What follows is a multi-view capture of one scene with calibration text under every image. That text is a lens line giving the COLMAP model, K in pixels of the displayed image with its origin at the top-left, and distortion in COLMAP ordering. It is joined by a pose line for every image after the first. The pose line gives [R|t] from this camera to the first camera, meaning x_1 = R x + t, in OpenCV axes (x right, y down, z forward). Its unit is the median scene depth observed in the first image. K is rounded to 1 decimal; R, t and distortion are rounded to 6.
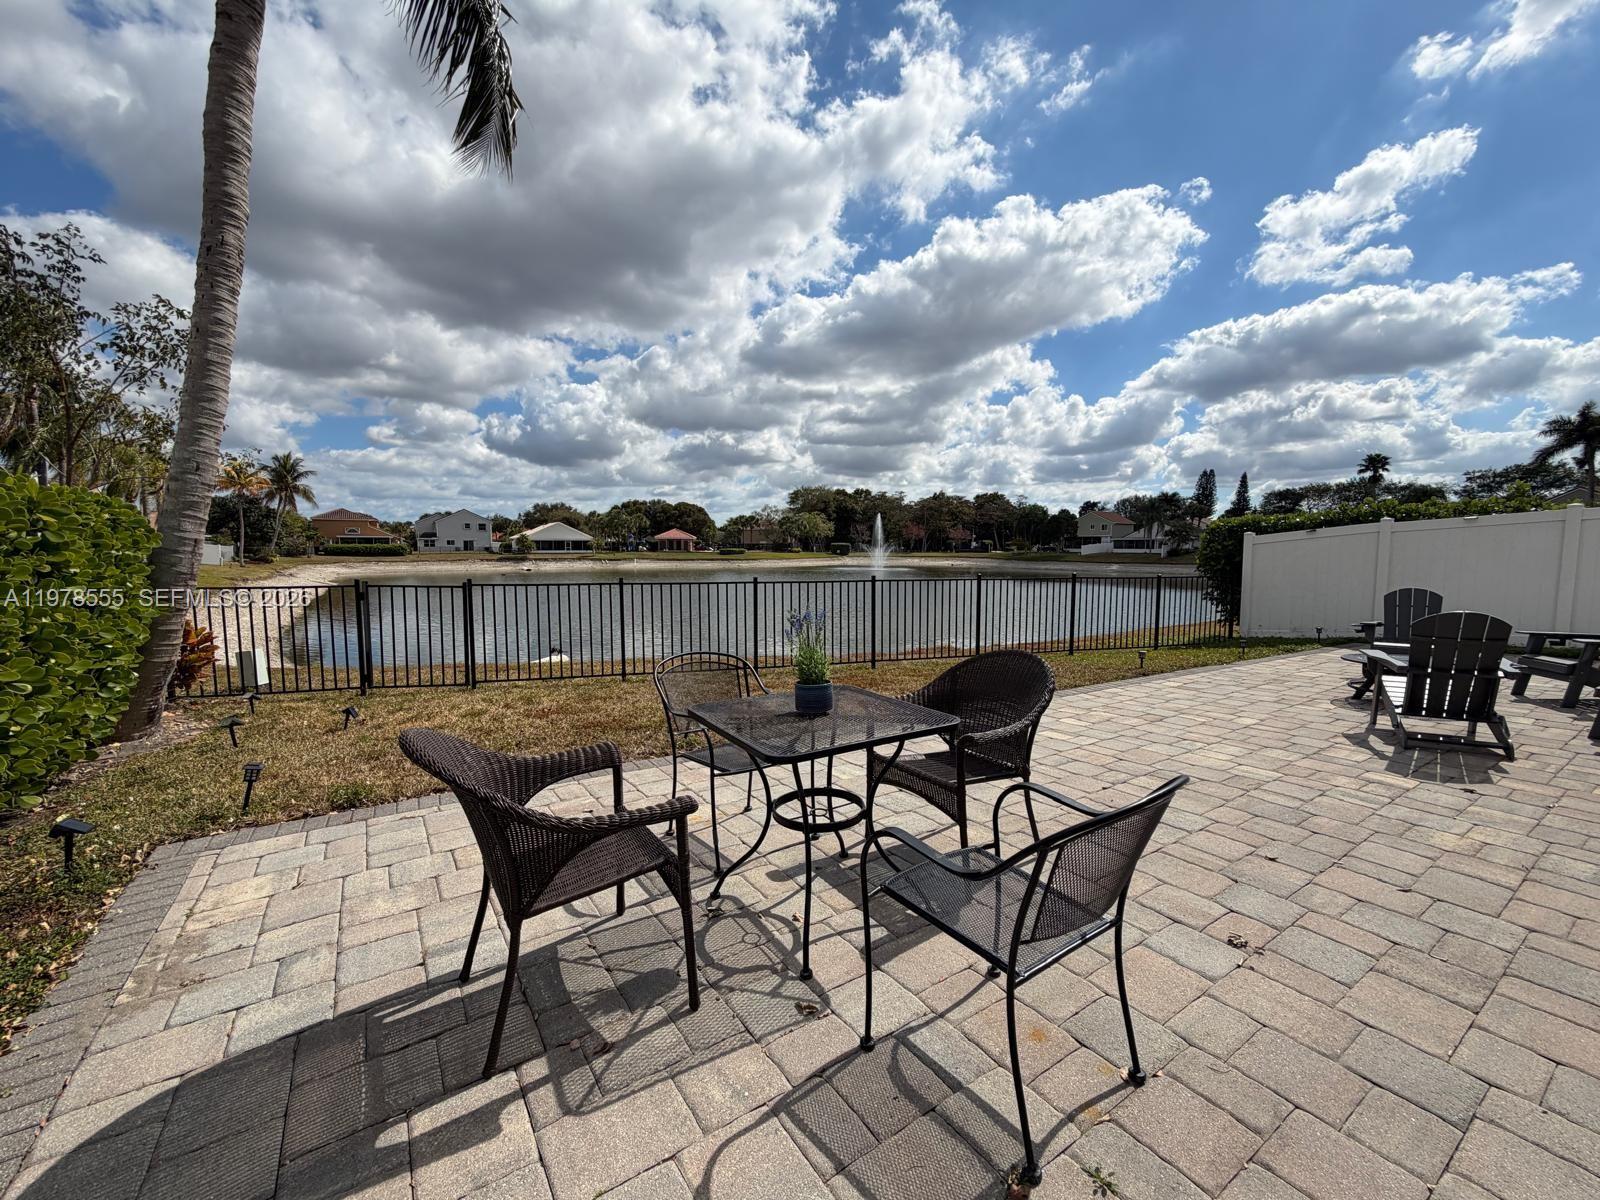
lens RADIAL K [[644.9, 0, 792.7], [0, 644.9, 606.1], [0, 0, 1]] dist [-0.001445, 0.000201]
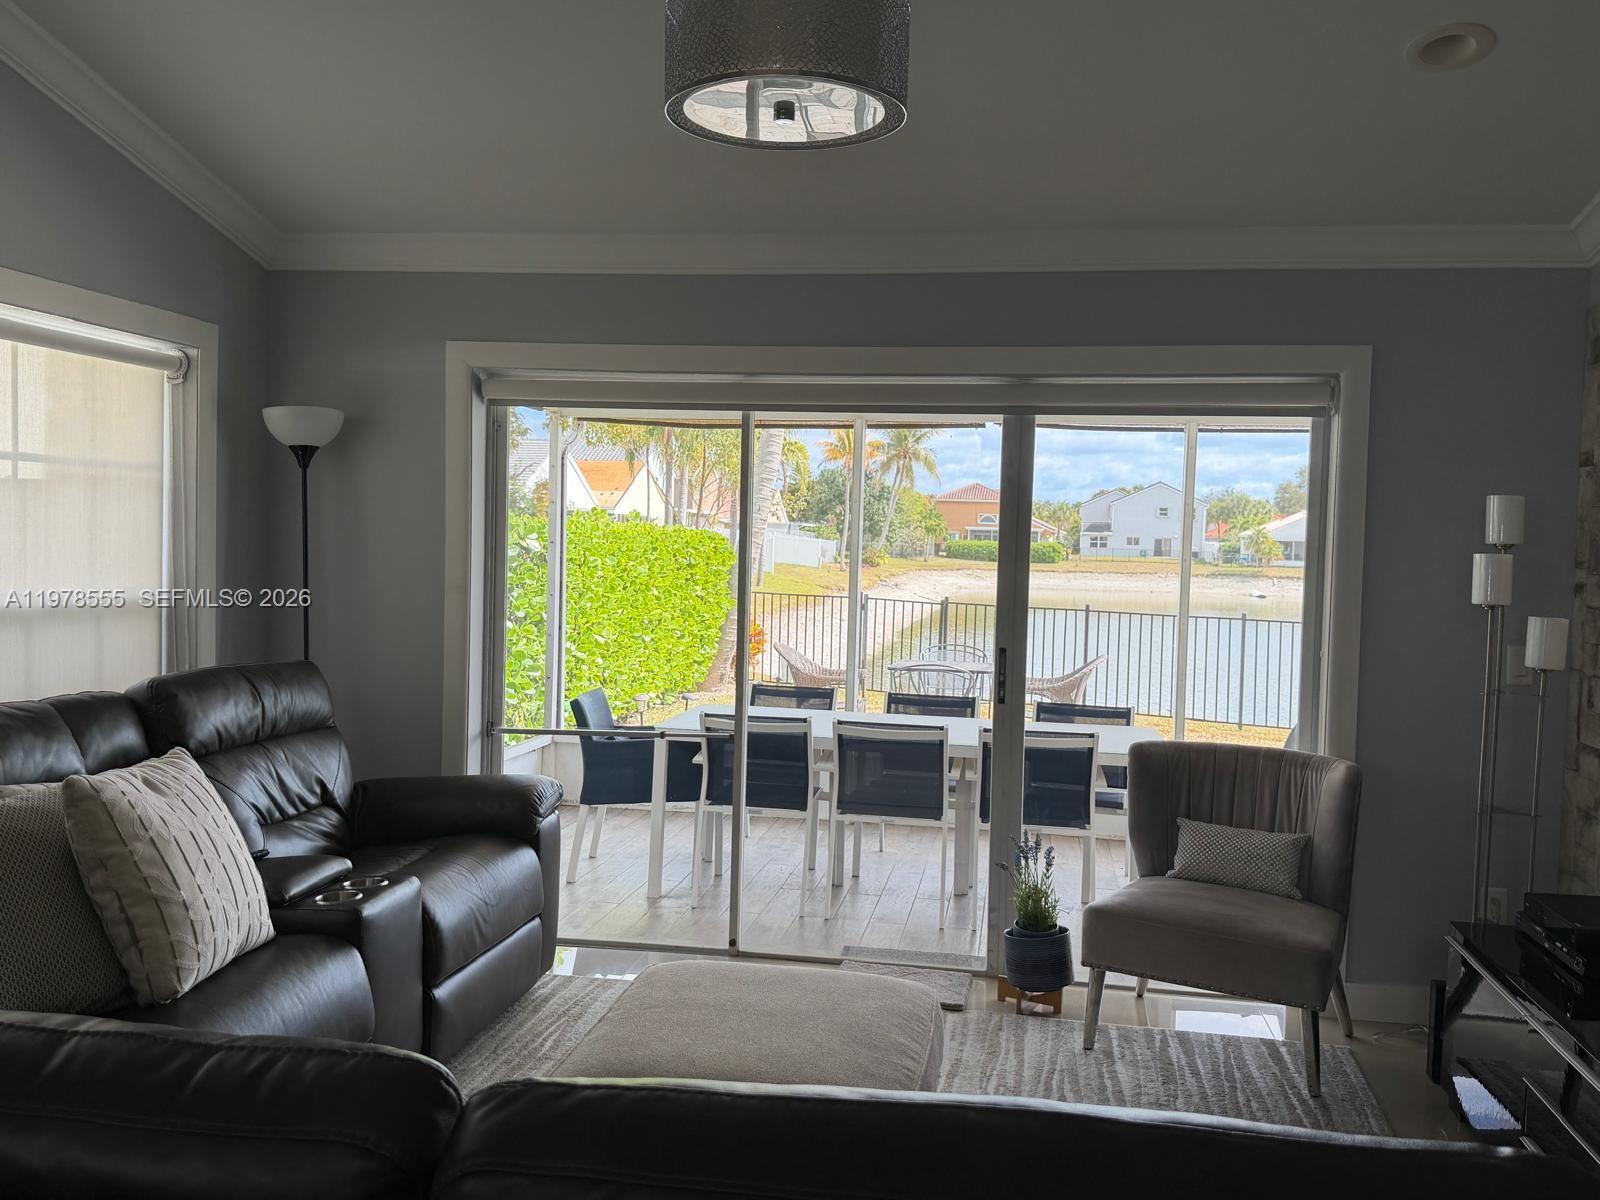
lens RADIAL K [[1300.2, 0, 802.8], [0, 1300.2, 598.3], [0, 0, 1]] dist [-0.009721, -0.012784]
pose [[0.736226, 0.052189, -0.674721, 0.278647], [-0.090231, 0.995690, -0.021440, 0.009013], [0.670694, 0.076665, 0.737762, -0.264981]]
